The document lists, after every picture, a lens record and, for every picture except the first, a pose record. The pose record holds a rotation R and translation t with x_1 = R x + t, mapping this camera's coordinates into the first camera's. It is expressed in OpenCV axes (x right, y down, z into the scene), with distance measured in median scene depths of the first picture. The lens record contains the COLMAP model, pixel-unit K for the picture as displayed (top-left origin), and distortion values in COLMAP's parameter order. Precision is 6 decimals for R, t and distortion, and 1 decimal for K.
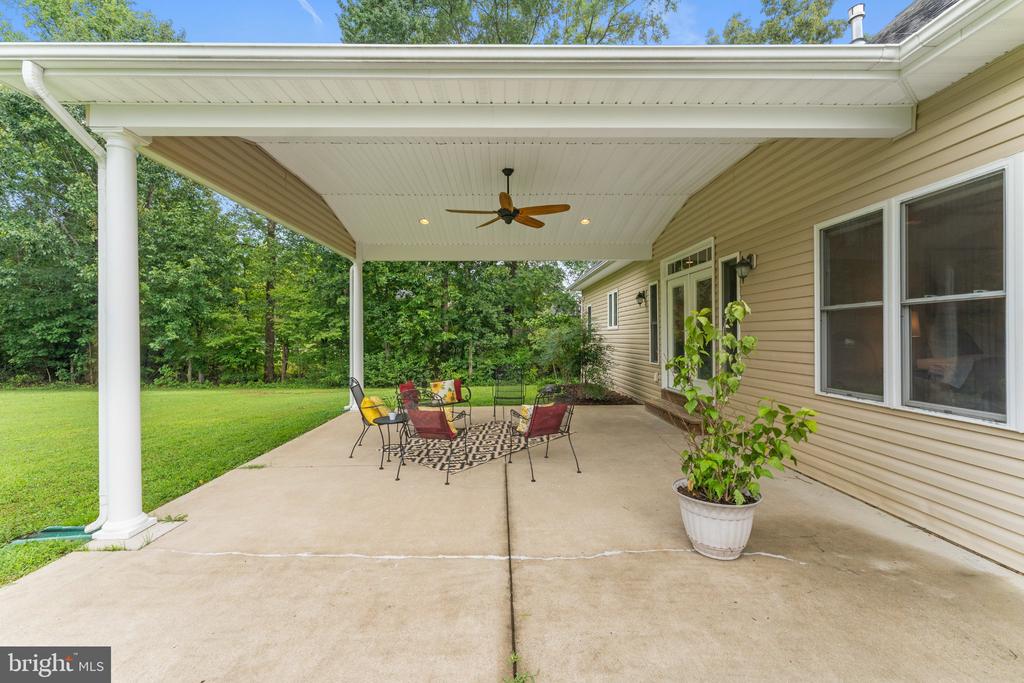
lens RADIAL K [[416.4, 0, 512.0], [0, 416.4, 341.5], [0, 0, 1]] dist [-0.001944, -0.000202]
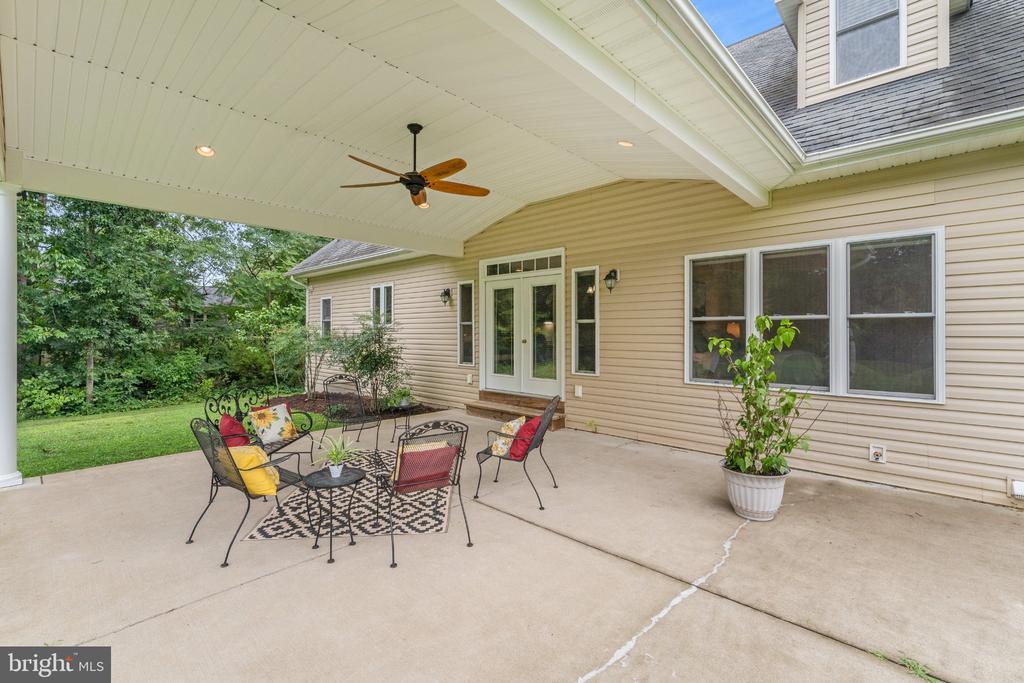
lens RADIAL K [[448.2, 0, 513.6], [0, 448.2, 333.9], [0, 0, 1]] dist [-0.000437, -0.000155]
pose [[0.698443, 0.003309, 0.715658, -0.576253], [0.003835, 0.999958, -0.008366, -0.018072], [-0.715656, 0.008588, 0.698401, 0.341086]]
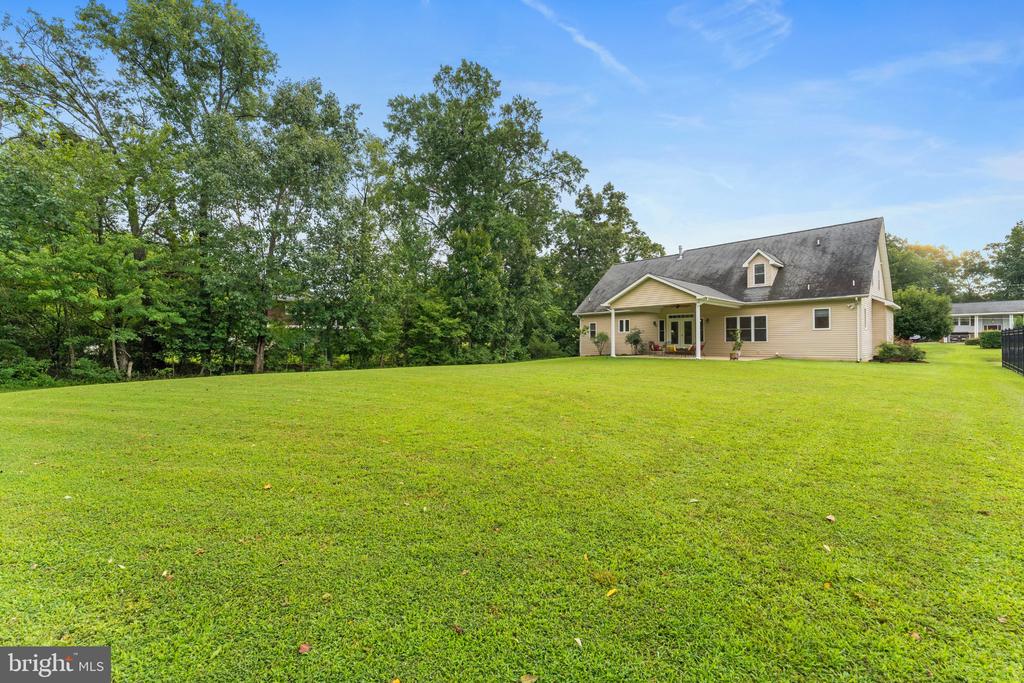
lens RADIAL K [[416.4, 0, 512.0], [0, 416.4, 341.5], [0, 0, 1]] dist [-0.001944, -0.000202]
pose [[0.747095, 0.002176, 0.664714, -5.288295], [0.009355, 0.999861, -0.013787, 0.148939], [-0.664652, 0.016519, 0.746971, -1.441087]]
